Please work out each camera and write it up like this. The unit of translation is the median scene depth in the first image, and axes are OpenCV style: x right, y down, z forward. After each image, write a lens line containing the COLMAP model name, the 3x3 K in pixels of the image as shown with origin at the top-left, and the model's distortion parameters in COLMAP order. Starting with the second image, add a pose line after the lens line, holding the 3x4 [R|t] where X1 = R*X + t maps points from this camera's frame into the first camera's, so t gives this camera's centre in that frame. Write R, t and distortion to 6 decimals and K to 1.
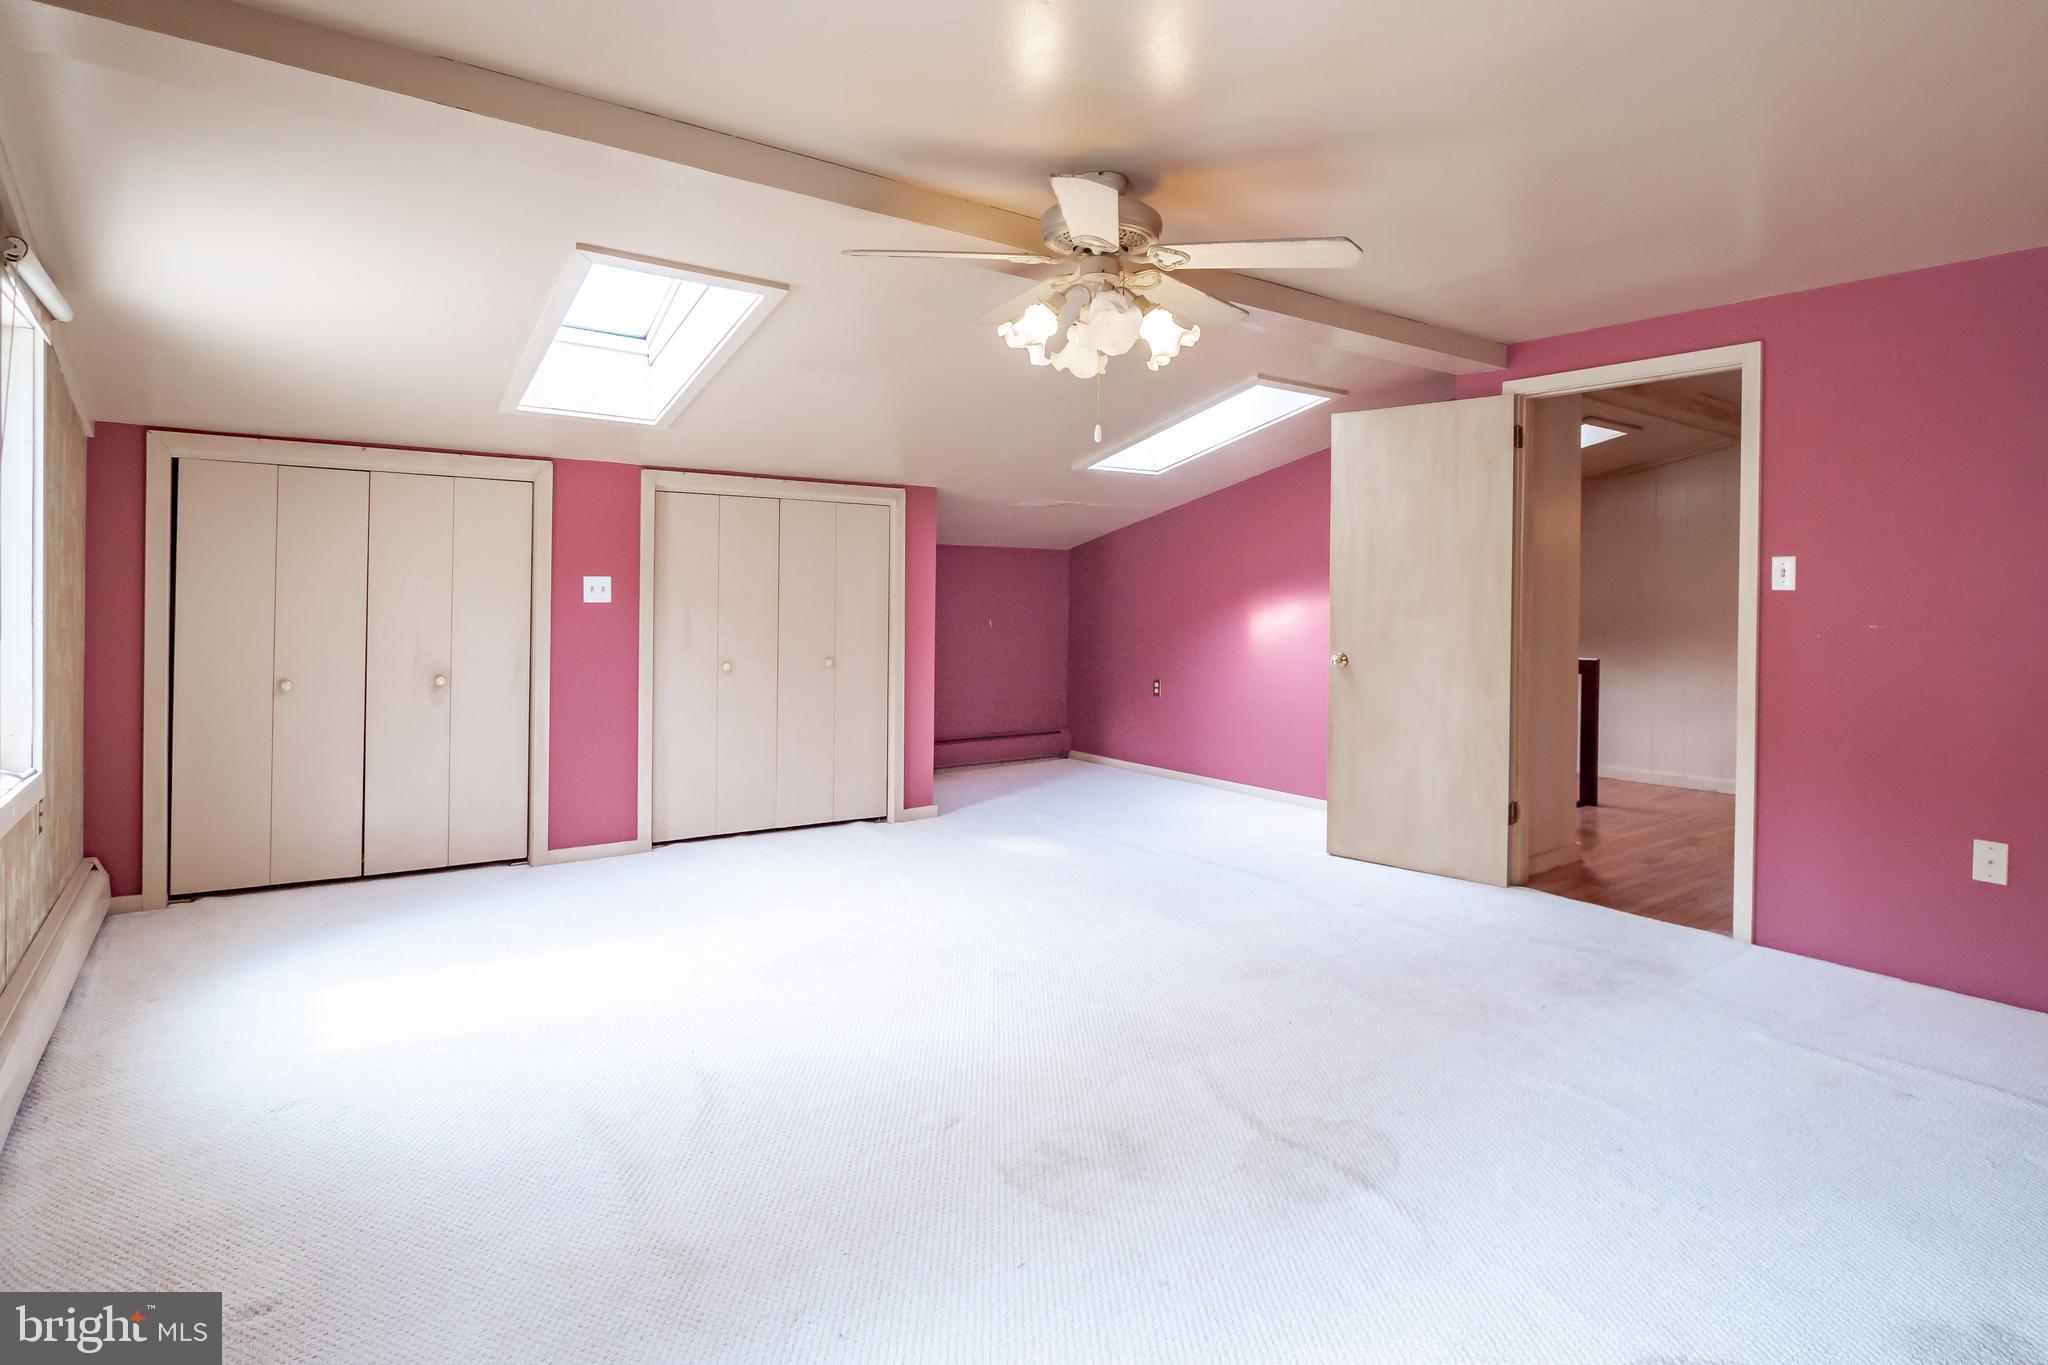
lens RADIAL K [[1052.1, 0, 1034.8], [0, 1052.1, 599.5], [0, 0, 1]] dist [-0.001565, 0.000369]
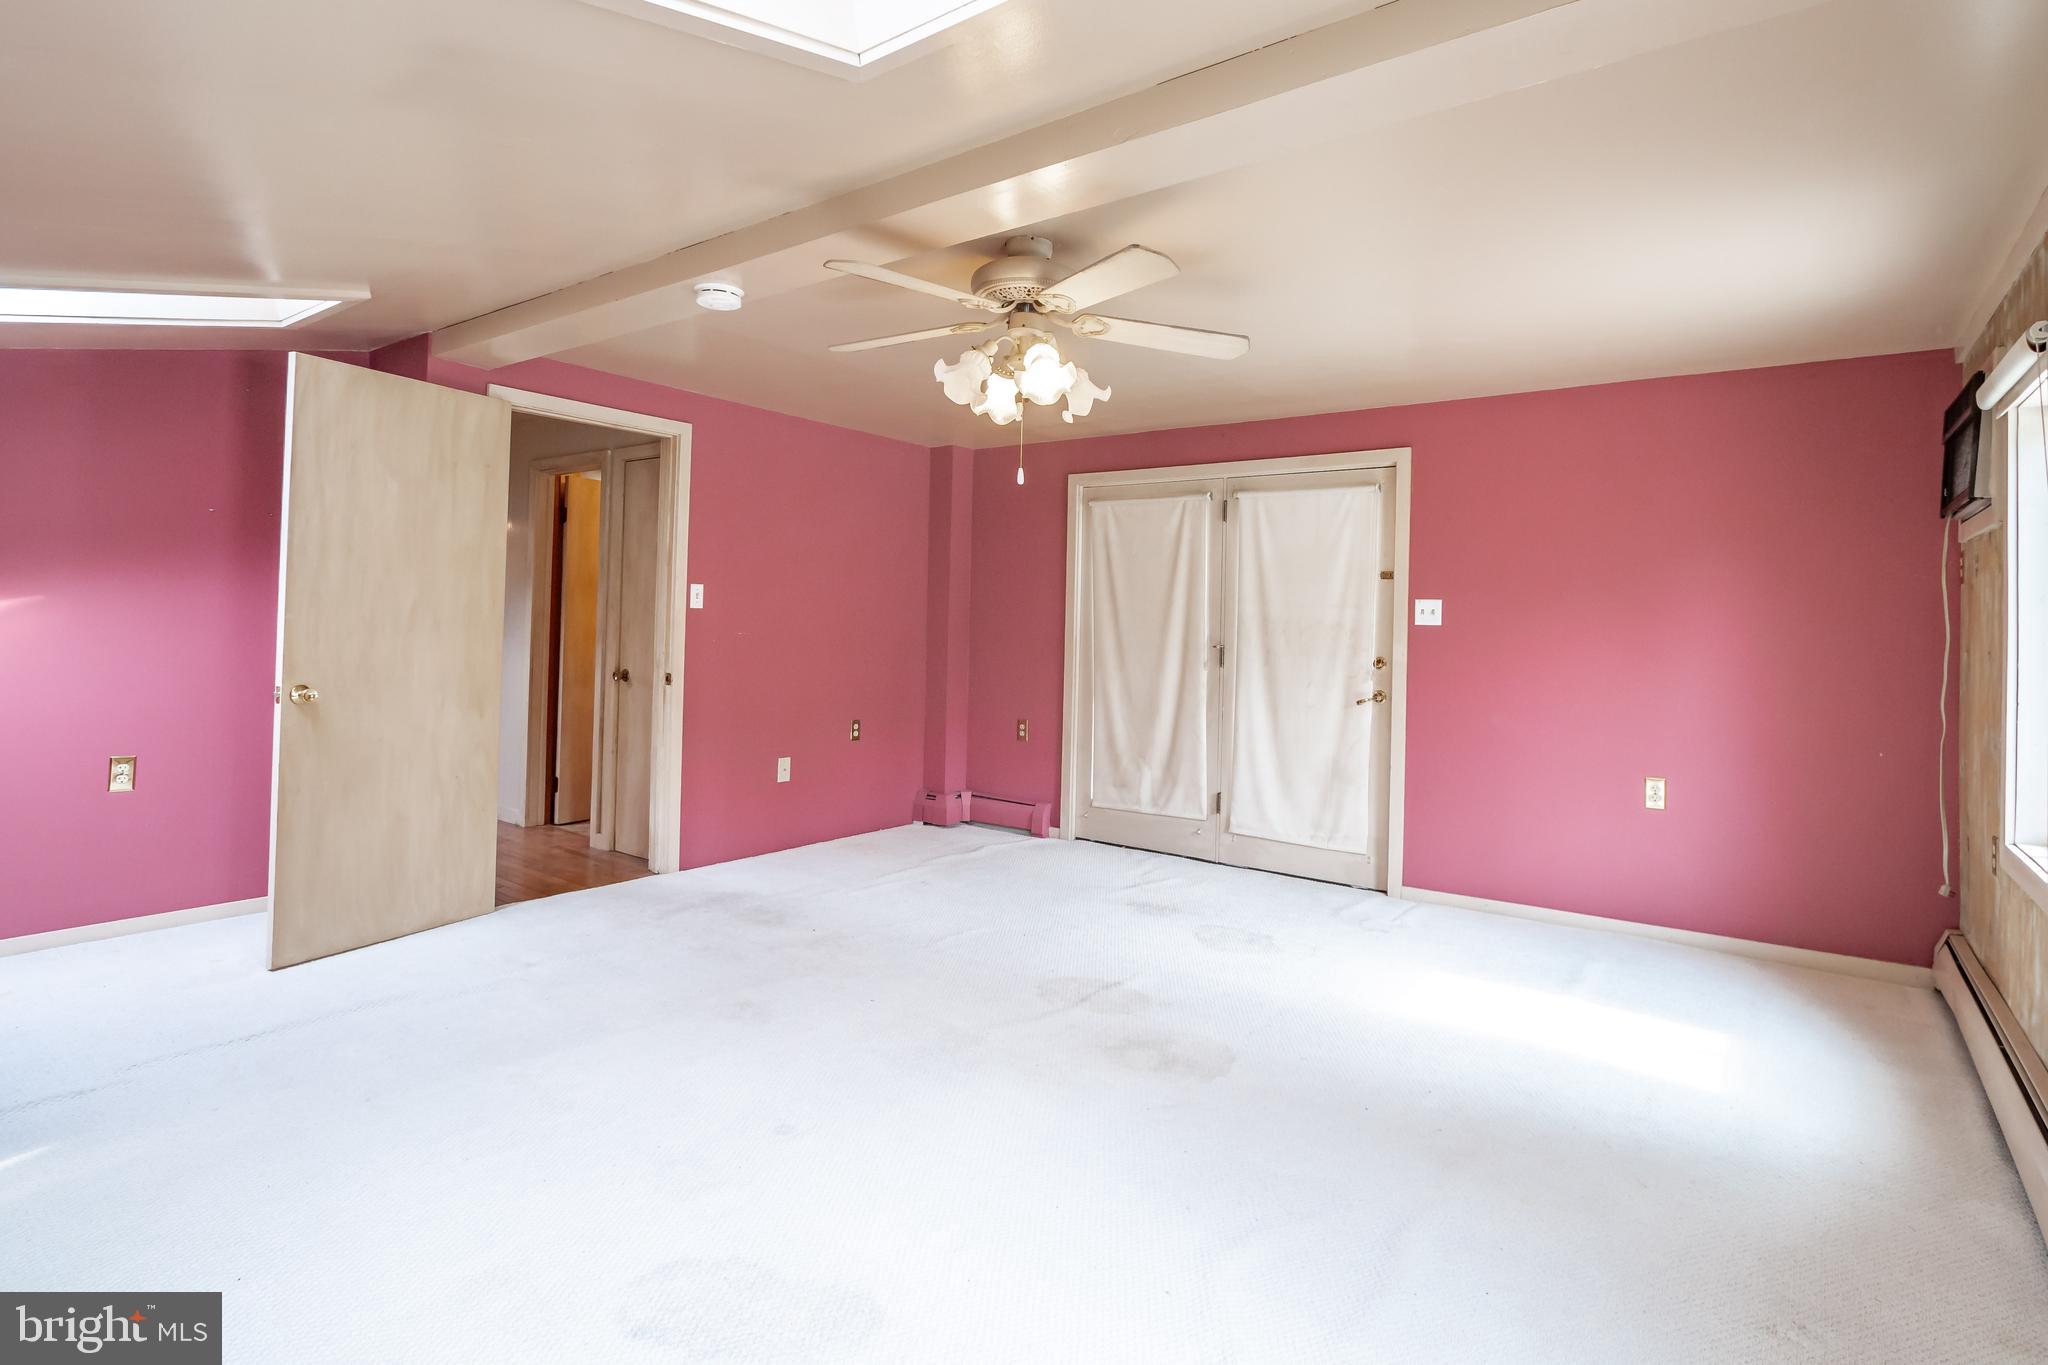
lens RADIAL K [[1052.1, 0, 1034.8], [0, 1052.1, 599.5], [0, 0, 1]] dist [-0.001565, 0.000369]
pose [[-0.292592, 0.002900, 0.956233, -0.740871], [-0.023672, 0.999667, -0.010275, -0.016444], [-0.955944, -0.025642, -0.292426, 0.978413]]
